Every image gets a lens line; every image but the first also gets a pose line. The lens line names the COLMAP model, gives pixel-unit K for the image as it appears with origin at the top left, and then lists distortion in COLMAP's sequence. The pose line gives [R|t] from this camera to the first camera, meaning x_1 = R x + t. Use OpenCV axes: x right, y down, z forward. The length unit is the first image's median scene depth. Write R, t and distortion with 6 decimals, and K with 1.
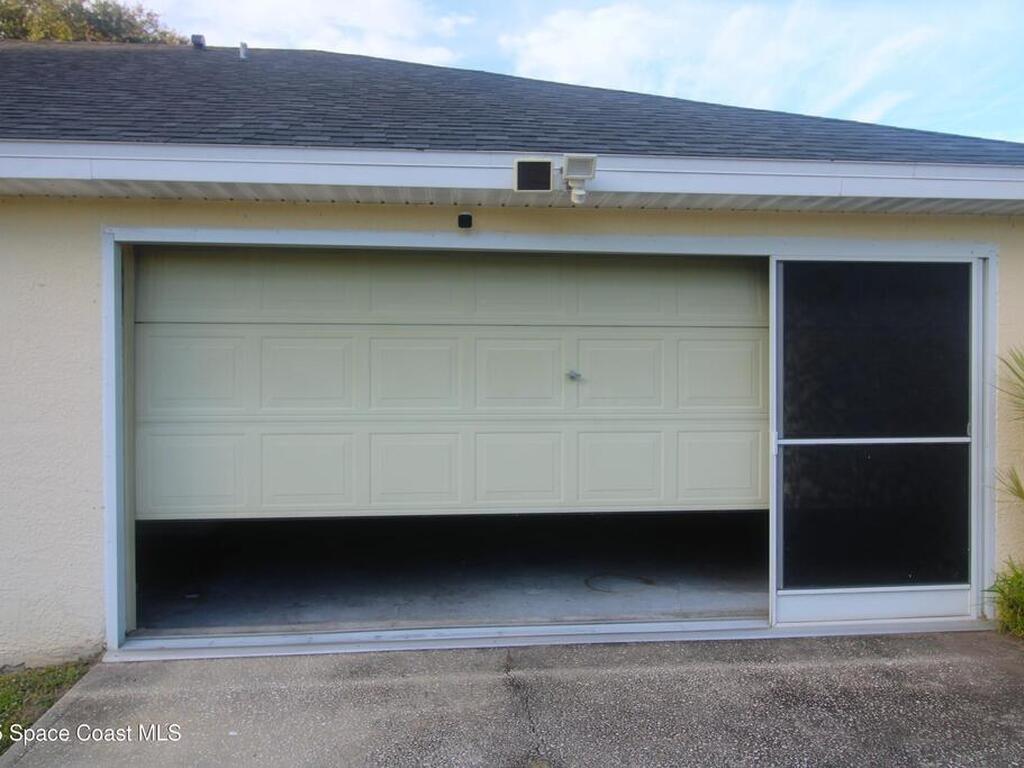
lens RADIAL K [[777.3, 0, 512.0], [0, 777.3, 384.0], [0, 0, 1]] dist [-0.001759, -0.000227]
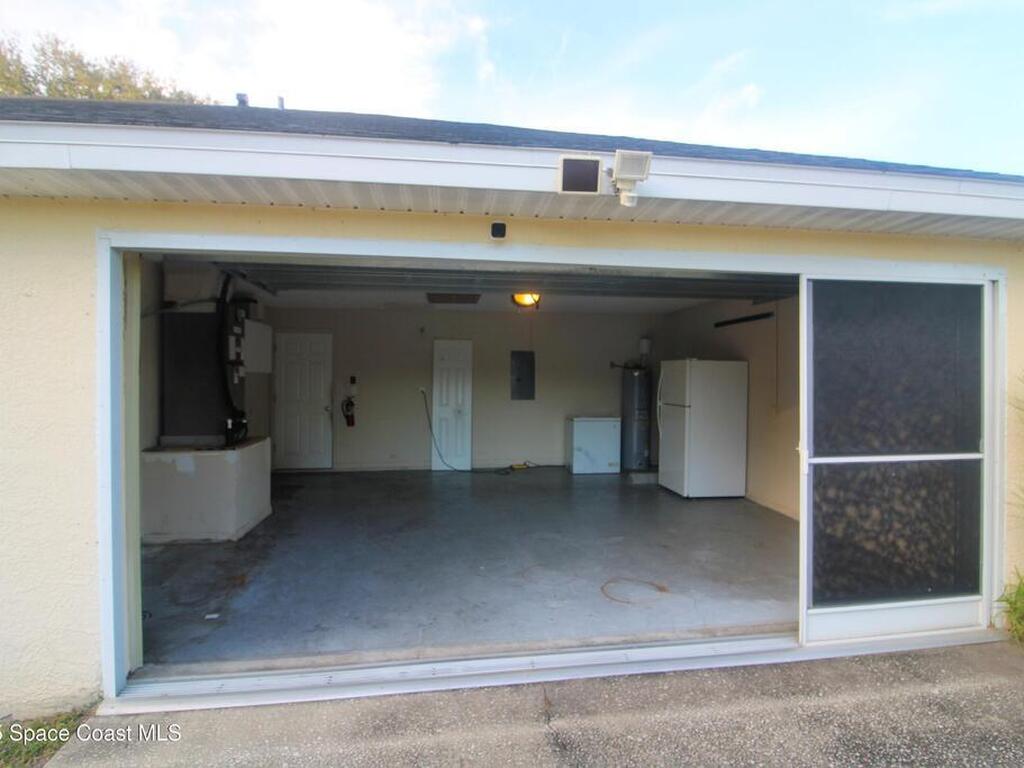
lens RADIAL K [[529.5, 0, 512.0], [0, 529.5, 384.0], [0, 0, 1]] dist [0.001458, -0.018163]
pose [[0.998754, 0.000457, 0.049901, -0.076157], [-0.000065, 0.999969, -0.007854, -0.019848], [-0.049903, 0.007841, 0.998723, 0.365767]]
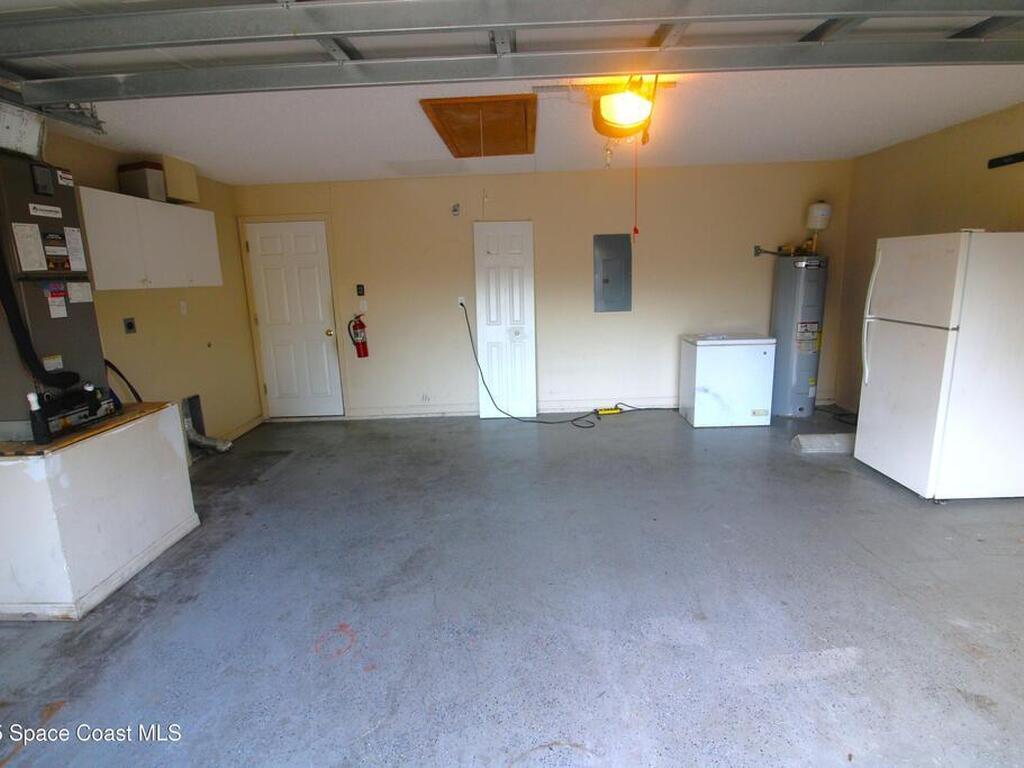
lens RADIAL K [[529.5, 0, 512.0], [0, 529.5, 384.0], [0, 0, 1]] dist [0.001458, -0.018163]
pose [[0.994346, -0.014961, -0.105133, -0.047336], [0.034242, 0.982316, 0.184071, -0.050520], [0.100520, -0.186631, 0.977274, 1.062343]]
